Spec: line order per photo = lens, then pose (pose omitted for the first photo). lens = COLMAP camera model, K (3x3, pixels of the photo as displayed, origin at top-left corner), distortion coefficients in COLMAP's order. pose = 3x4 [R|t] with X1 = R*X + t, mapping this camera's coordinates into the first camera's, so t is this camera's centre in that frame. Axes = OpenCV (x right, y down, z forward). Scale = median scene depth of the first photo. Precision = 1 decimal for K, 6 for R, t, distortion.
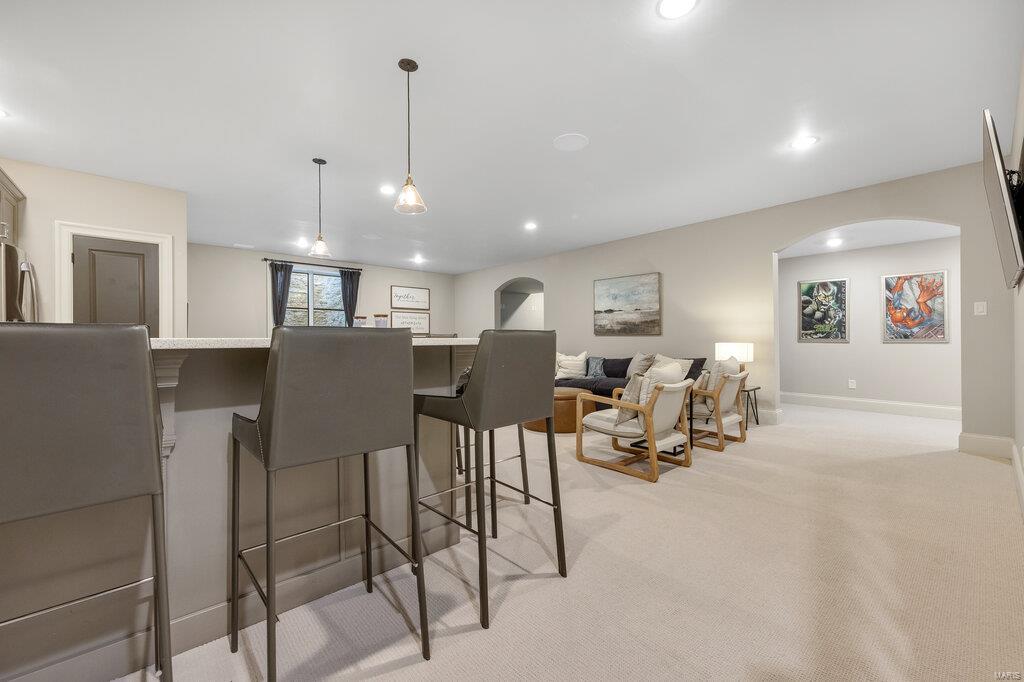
lens RADIAL K [[404.4, 0, 514.0], [0, 404.4, 340.1], [0, 0, 1]] dist [0.007654, -0.000391]
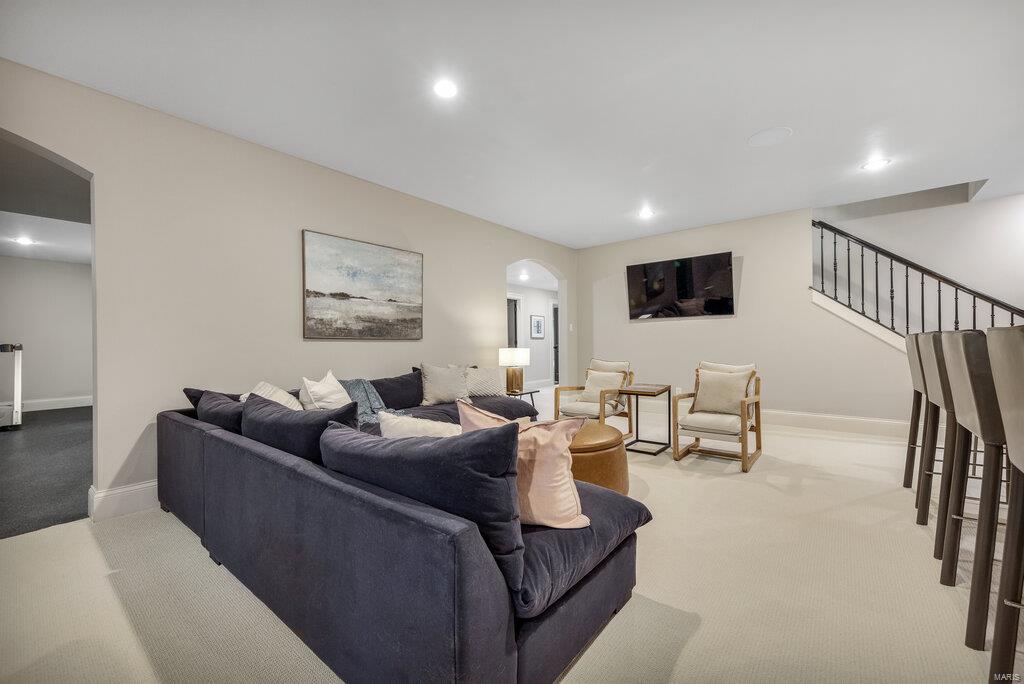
lens RADIAL K [[404.4, 0, 515.0], [0, 404.4, 342.4], [0, 0, 1]] dist [0.007654, -0.000391]
pose [[-0.157647, 0.006254, 0.987476, -0.355396], [0.012797, 0.999909, -0.004290, -0.002690], [-0.987413, 0.011960, -0.157712, 0.872866]]
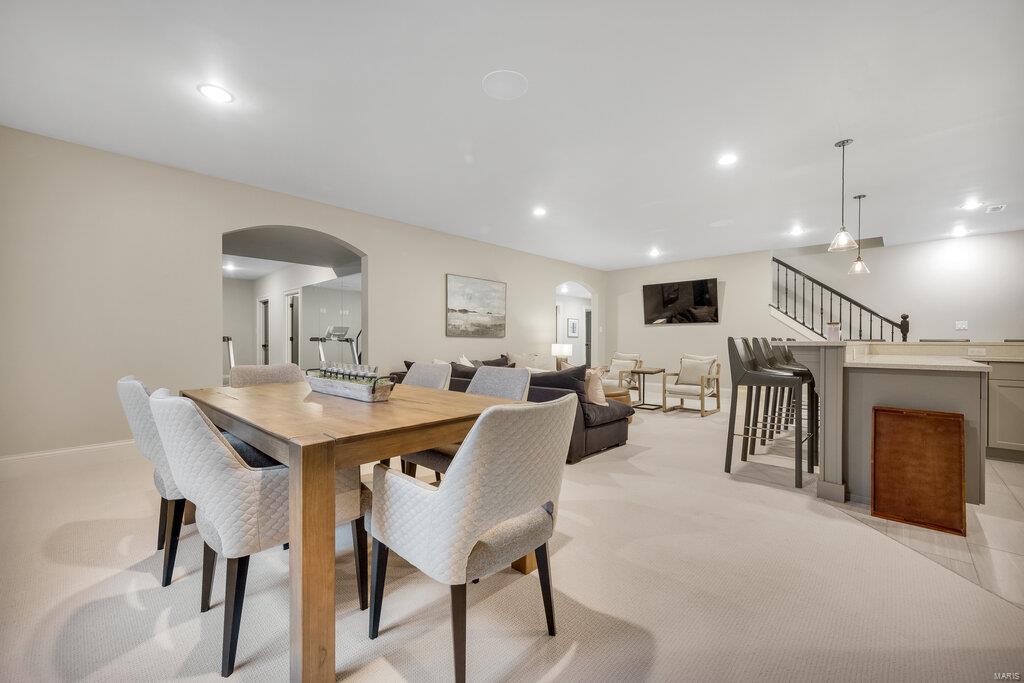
lens RADIAL K [[404.4, 0, 510.7], [0, 404.4, 344.4], [0, 0, 1]] dist [0.007654, -0.000391]
pose [[-0.080093, -0.006635, 0.996765, -0.720051], [-0.001164, 0.999978, 0.006563, -0.000880], [-0.996787, -0.000635, -0.080099, 0.988972]]
